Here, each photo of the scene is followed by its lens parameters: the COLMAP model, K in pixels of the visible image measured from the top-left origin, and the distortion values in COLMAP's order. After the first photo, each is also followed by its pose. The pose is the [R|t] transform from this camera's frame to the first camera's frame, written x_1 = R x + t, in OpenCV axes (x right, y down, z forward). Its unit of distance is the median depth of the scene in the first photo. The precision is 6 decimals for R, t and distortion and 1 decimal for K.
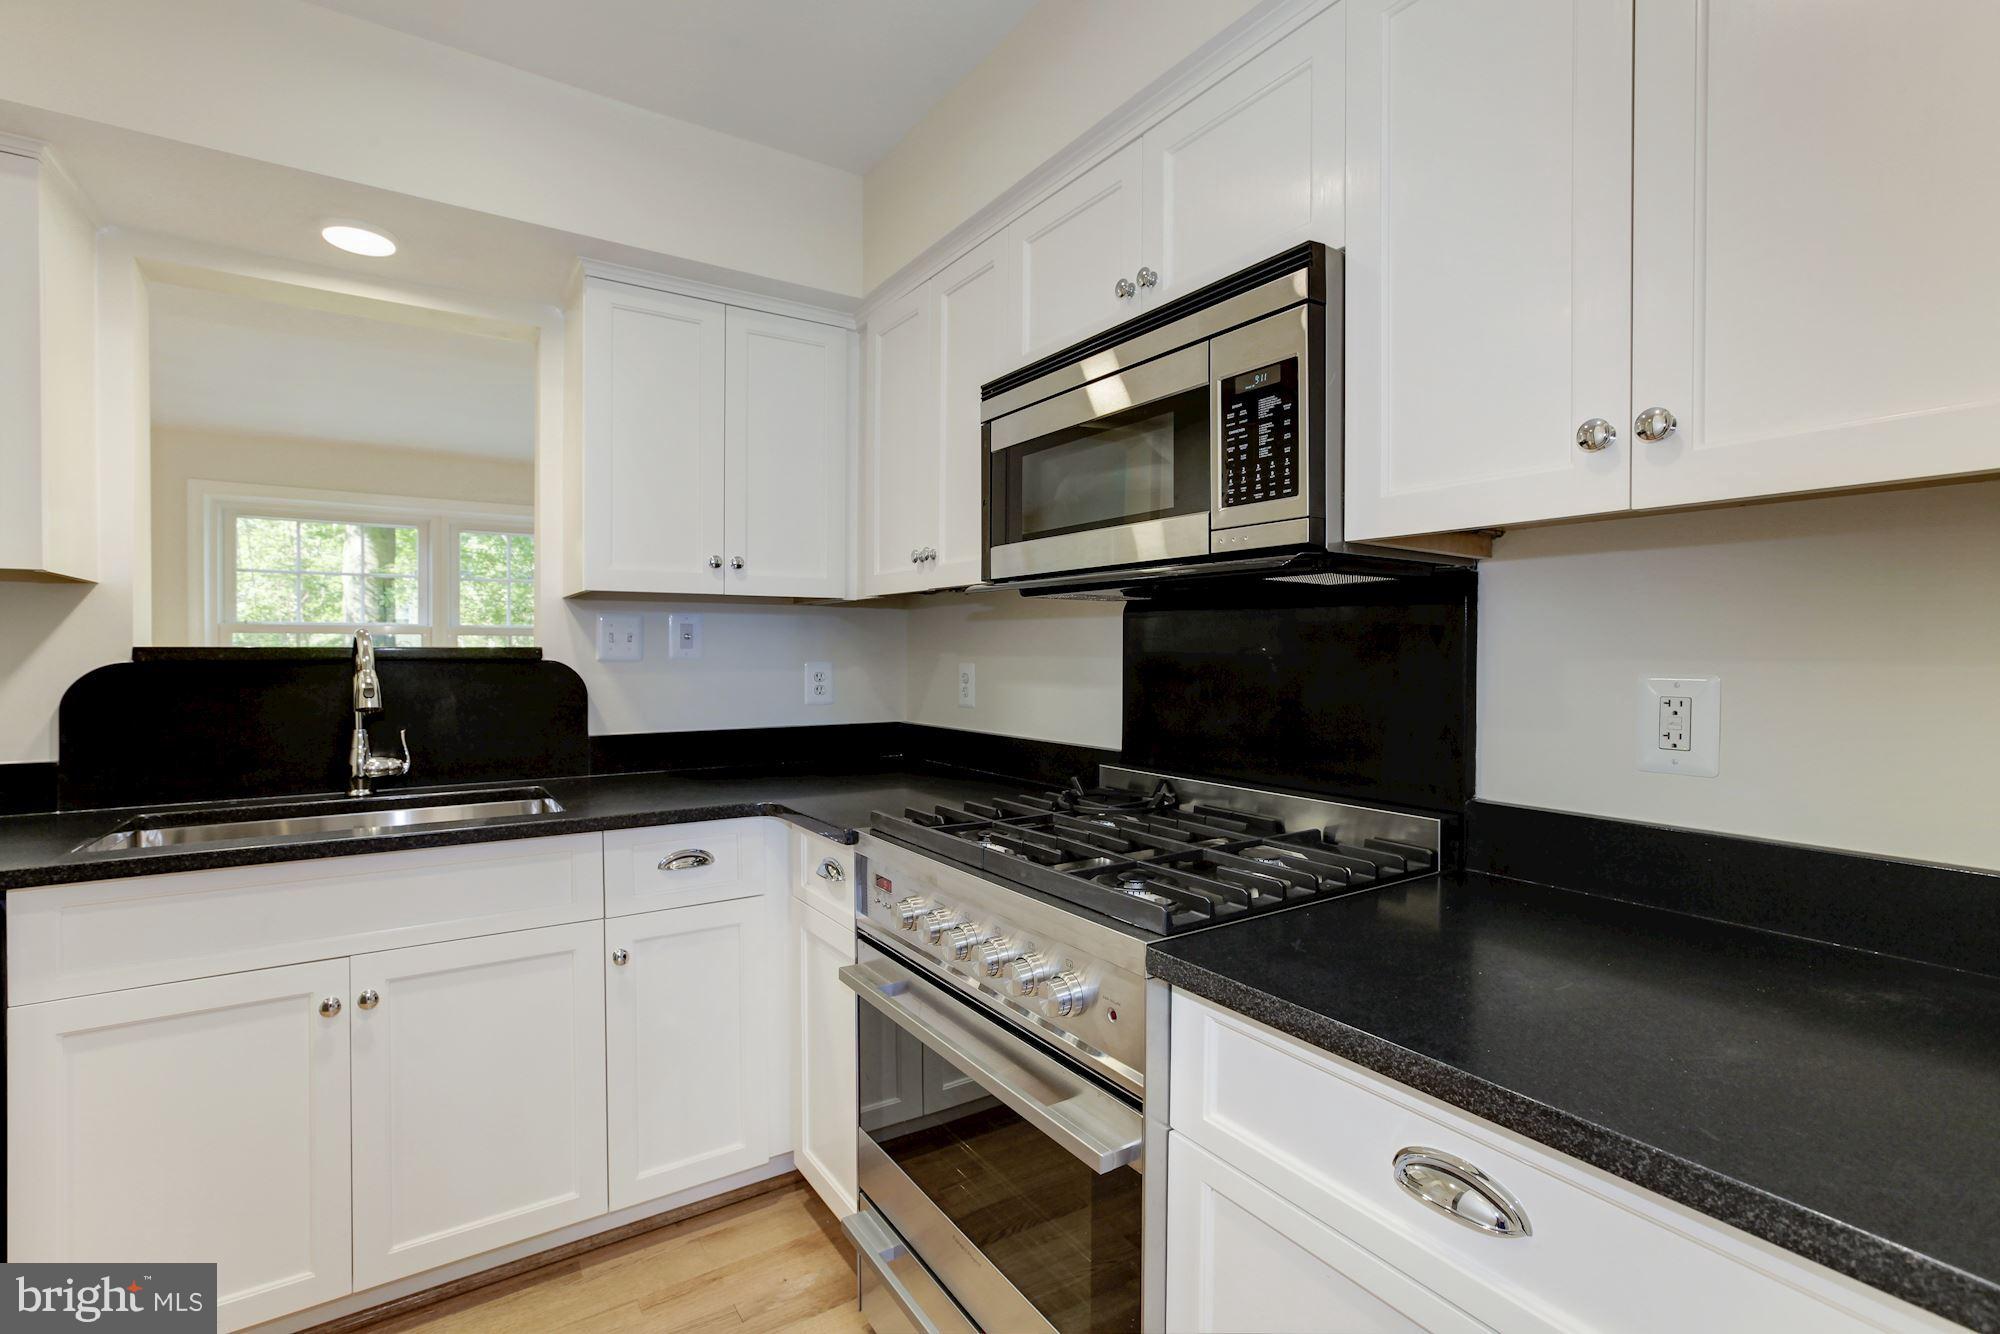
lens RADIAL K [[911.7, 0, 980.3], [0, 911.7, 663.2], [0, 0, 1]] dist [-0.019870, 0.003612]
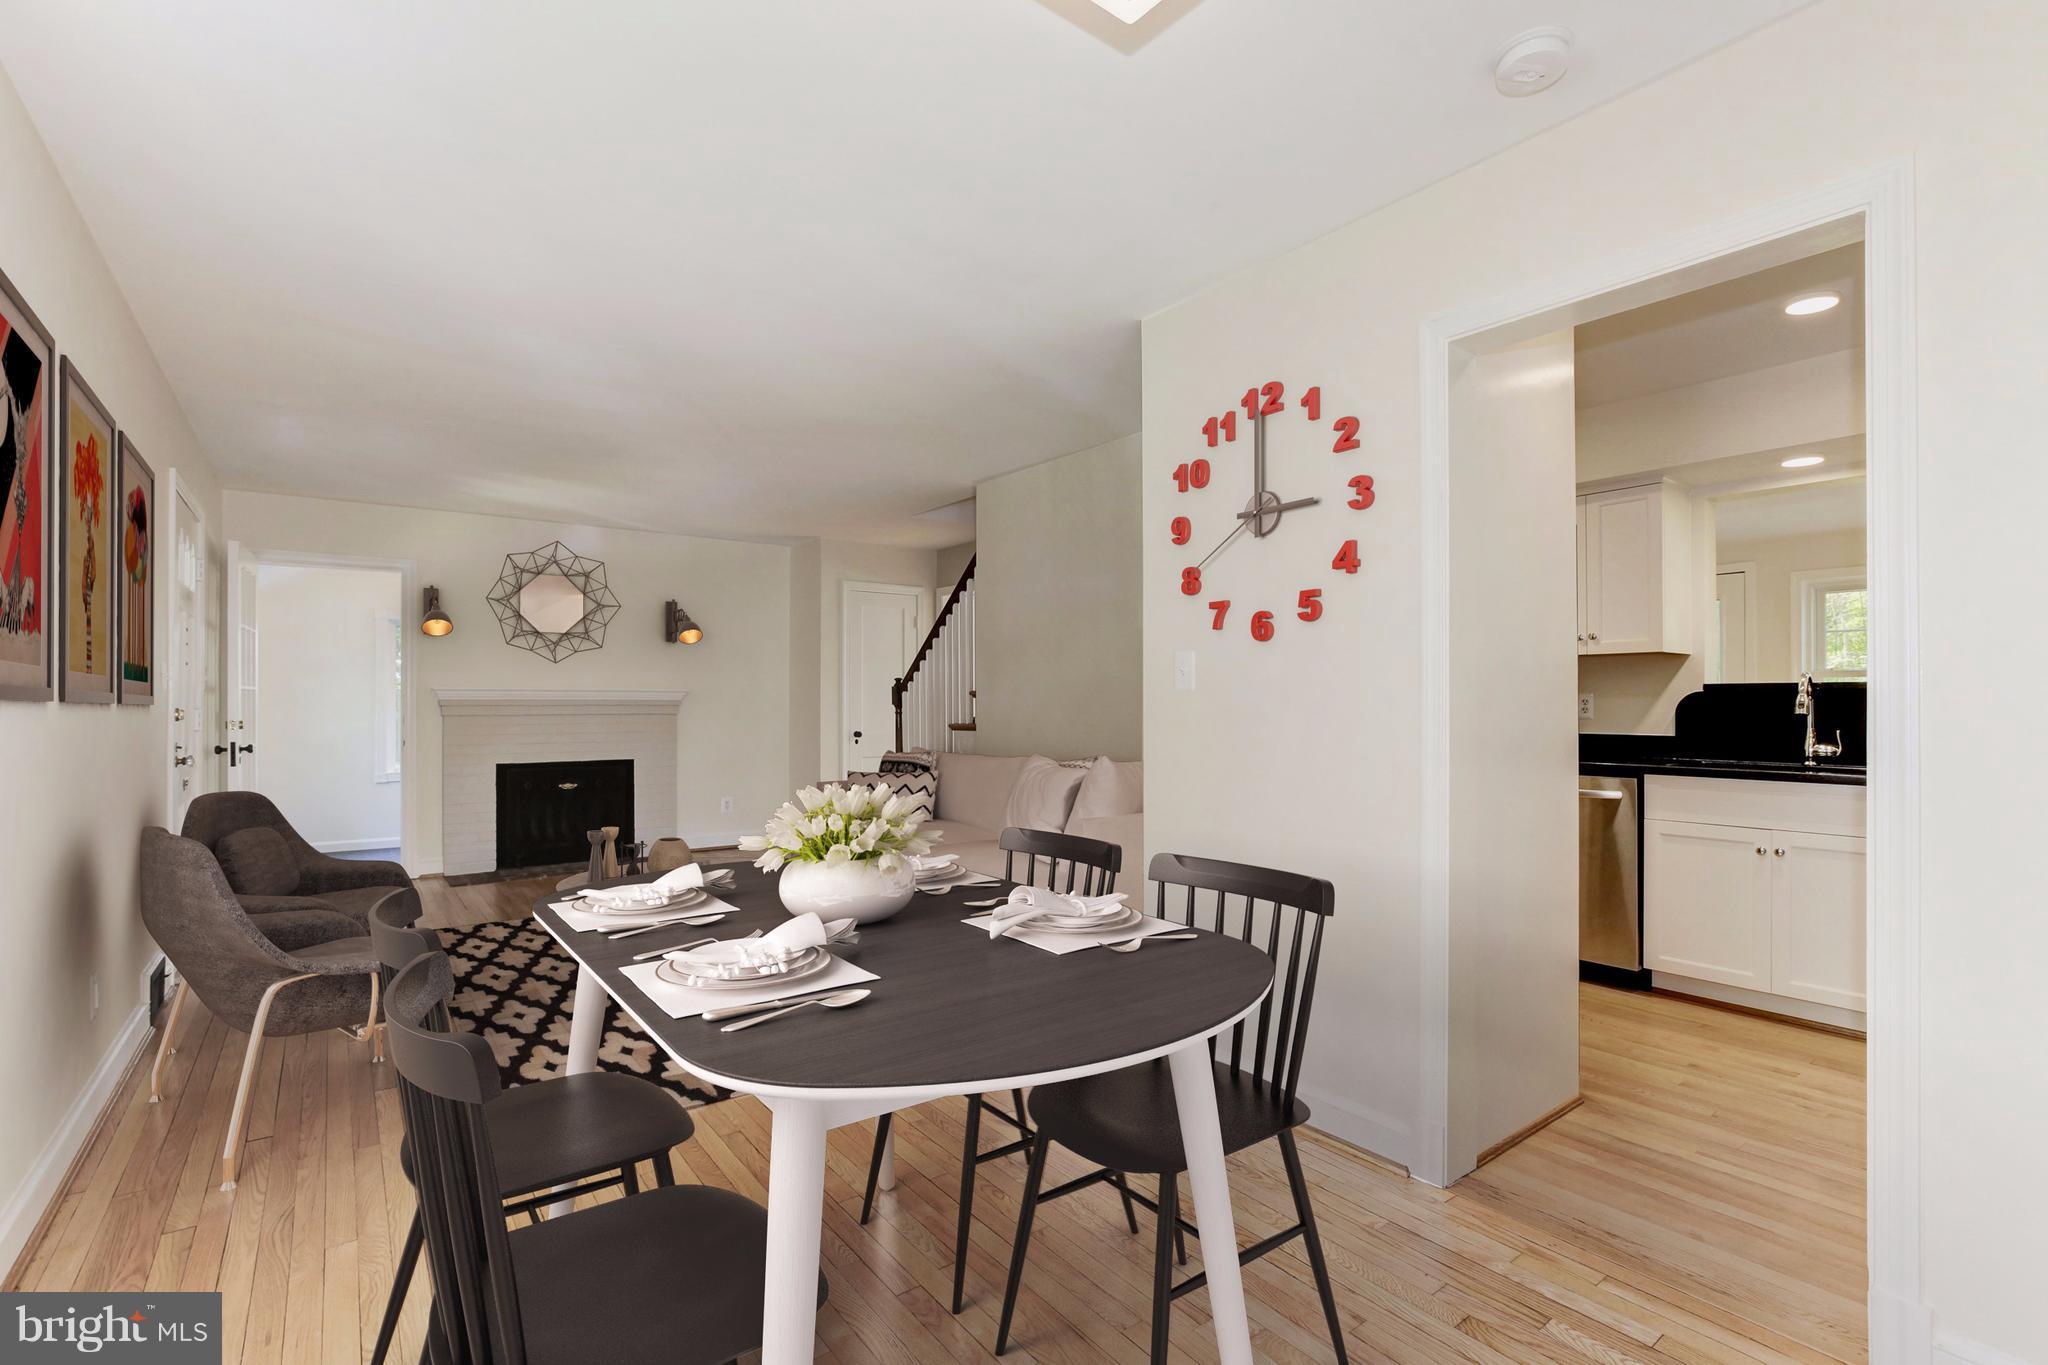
lens RADIAL K [[933.5, 0, 1068.2], [0, 933.5, 695.6], [0, 0, 1]] dist [-0.019870, 0.003612]
pose [[0.105657, -0.007093, -0.994377, 1.090603], [-0.007504, 0.999940, -0.007930, 0.037799], [0.994374, 0.008300, 0.105598, -0.735944]]
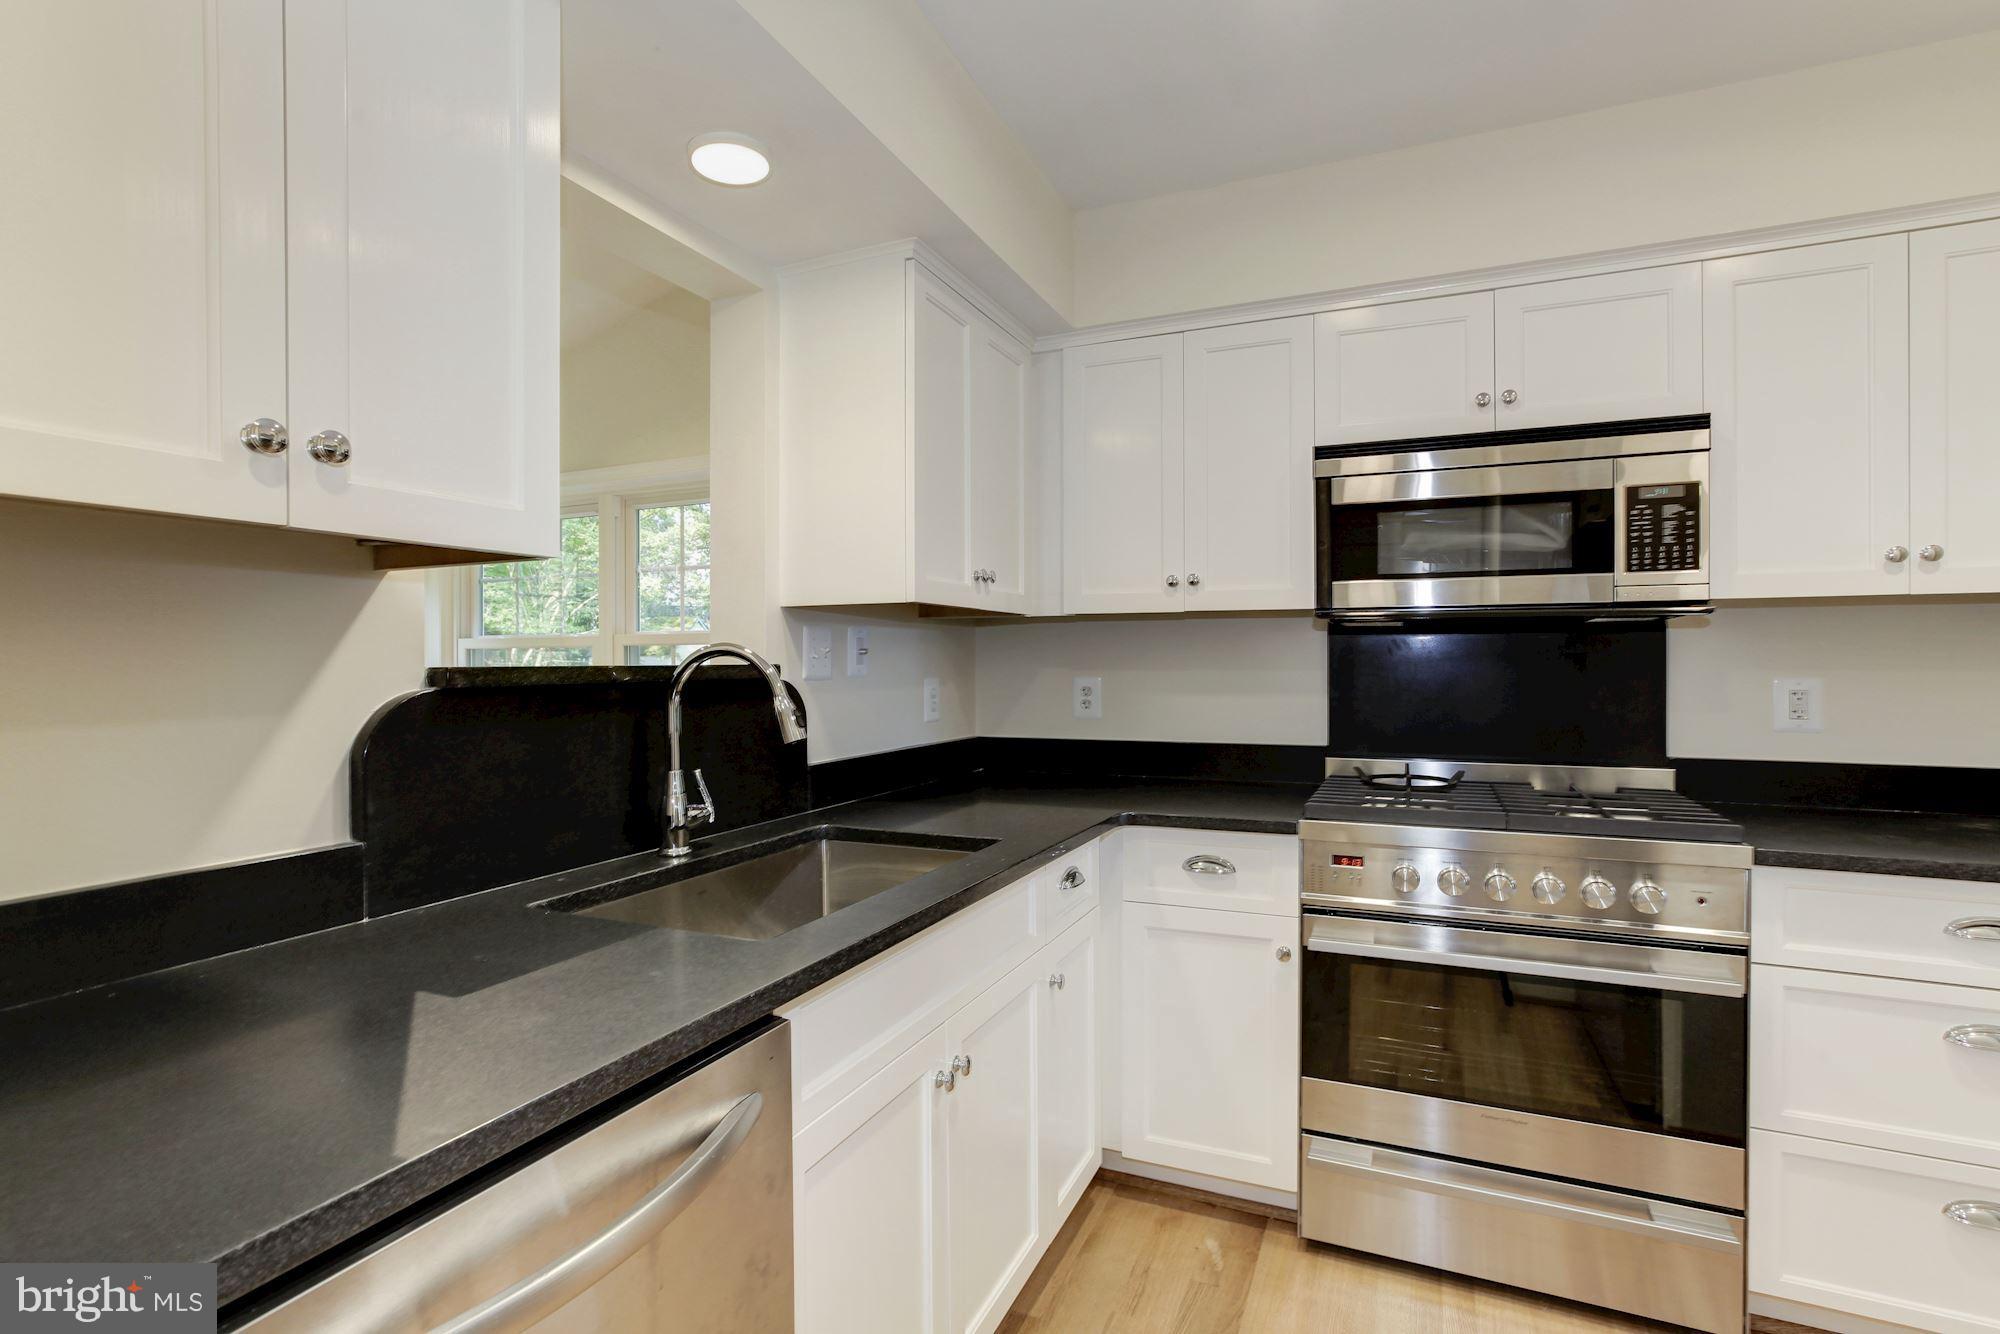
lens RADIAL K [[957.9, 0, 992.5], [0, 957.9, 669.1], [0, 0, 1]] dist [-0.005989, 0.001348]
pose [[0.840408, -0.008494, 0.541888, -1.005551], [0.010909, 0.999940, -0.001245, -0.012502], [-0.541844, 0.006958, 0.840450, 0.160468]]
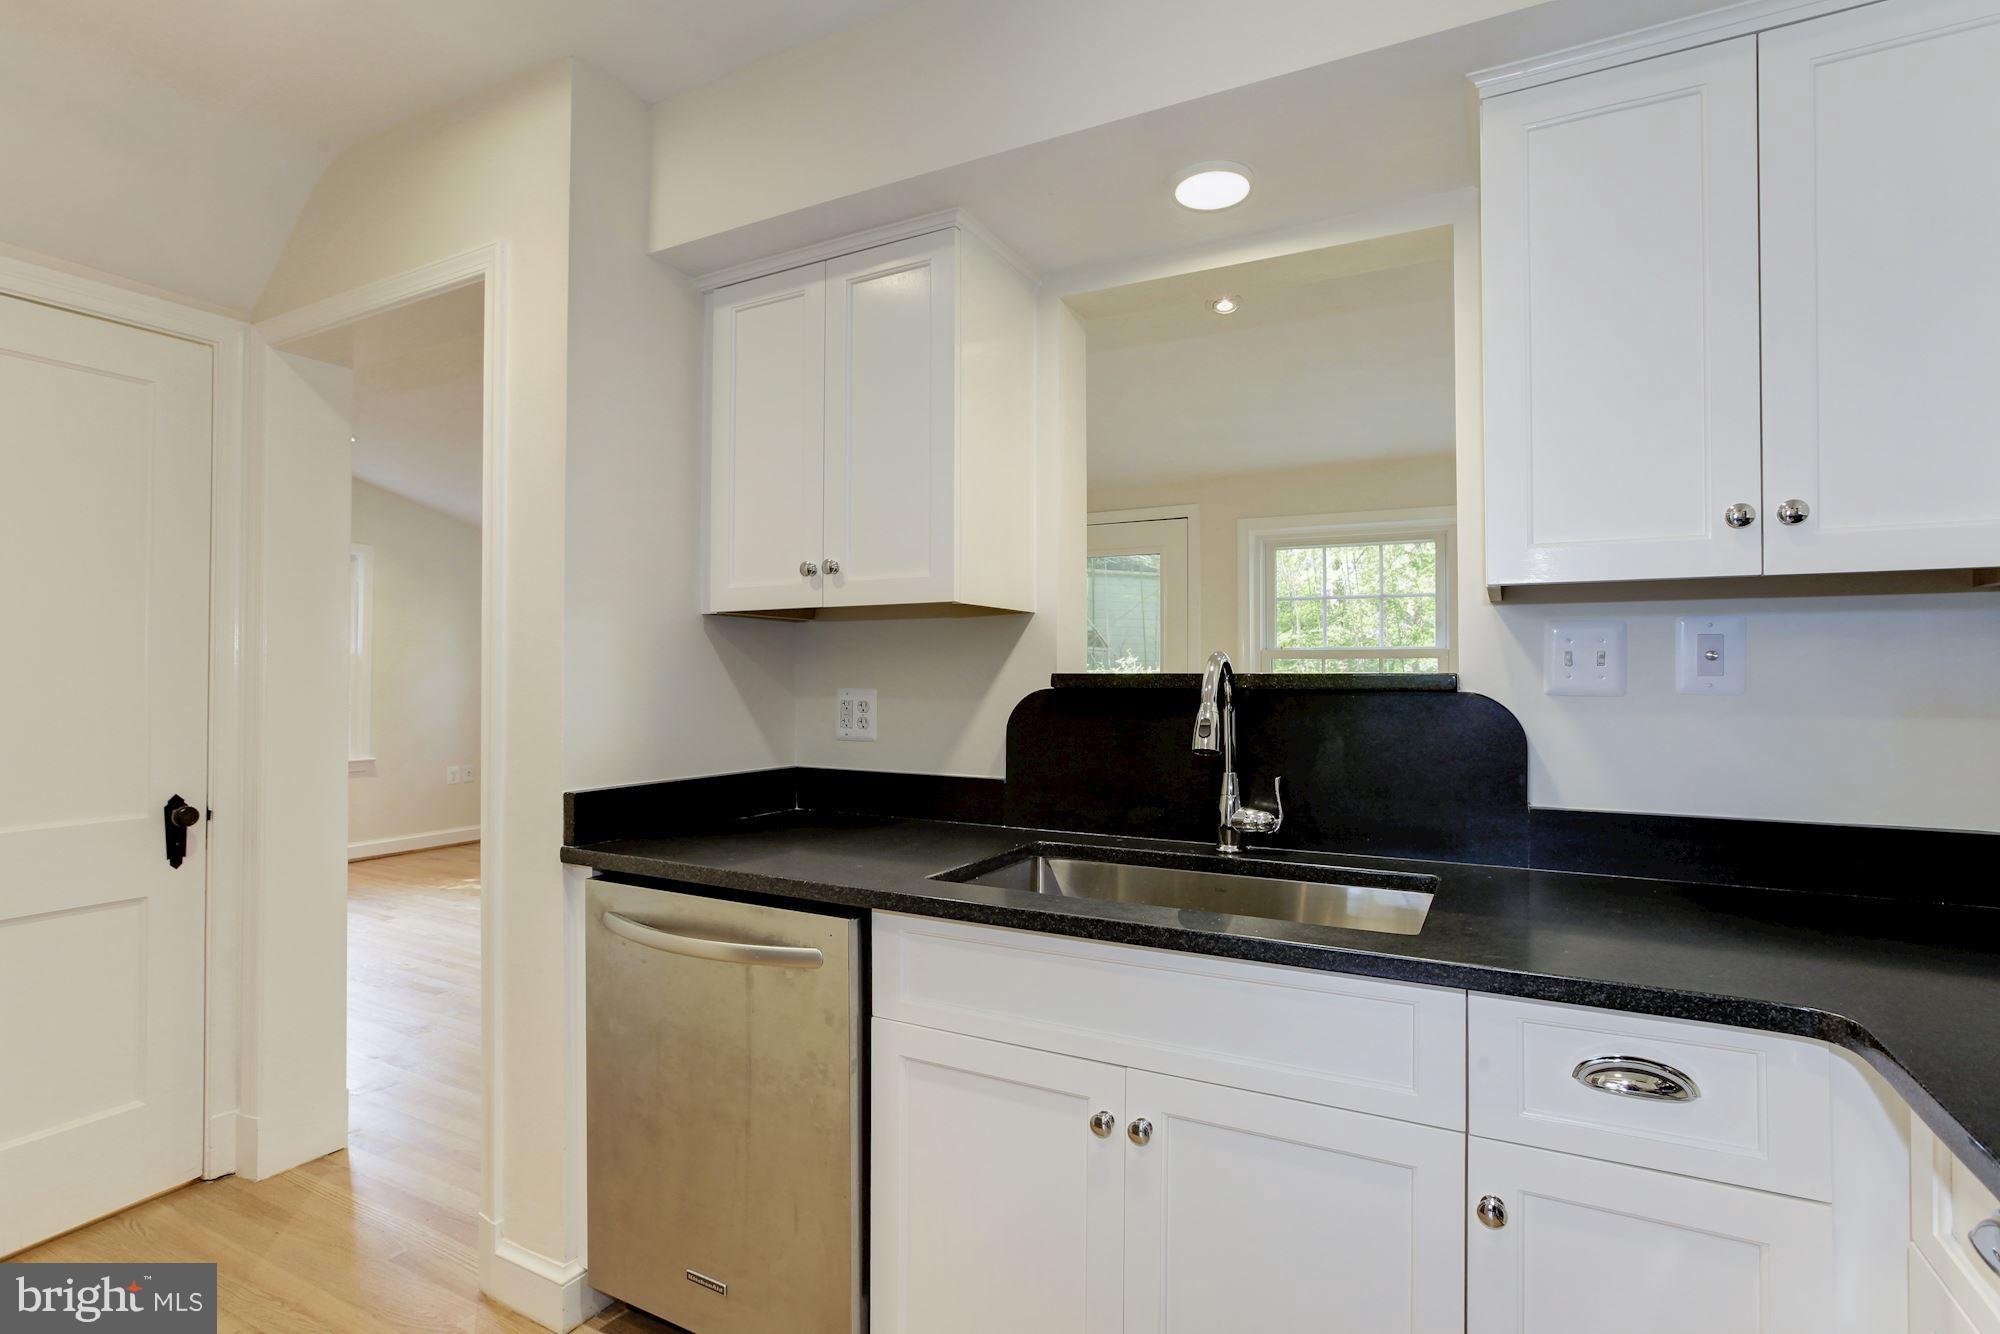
lens RADIAL K [[957.9, 0, 1003.2], [0, 957.9, 660.0], [0, 0, 1]] dist [-0.005989, 0.001348]
pose [[0.484021, -0.013841, -0.874947, -0.012033], [-0.013138, 0.999647, -0.023081, -0.008613], [0.874958, 0.022666, 0.483669, 0.427321]]
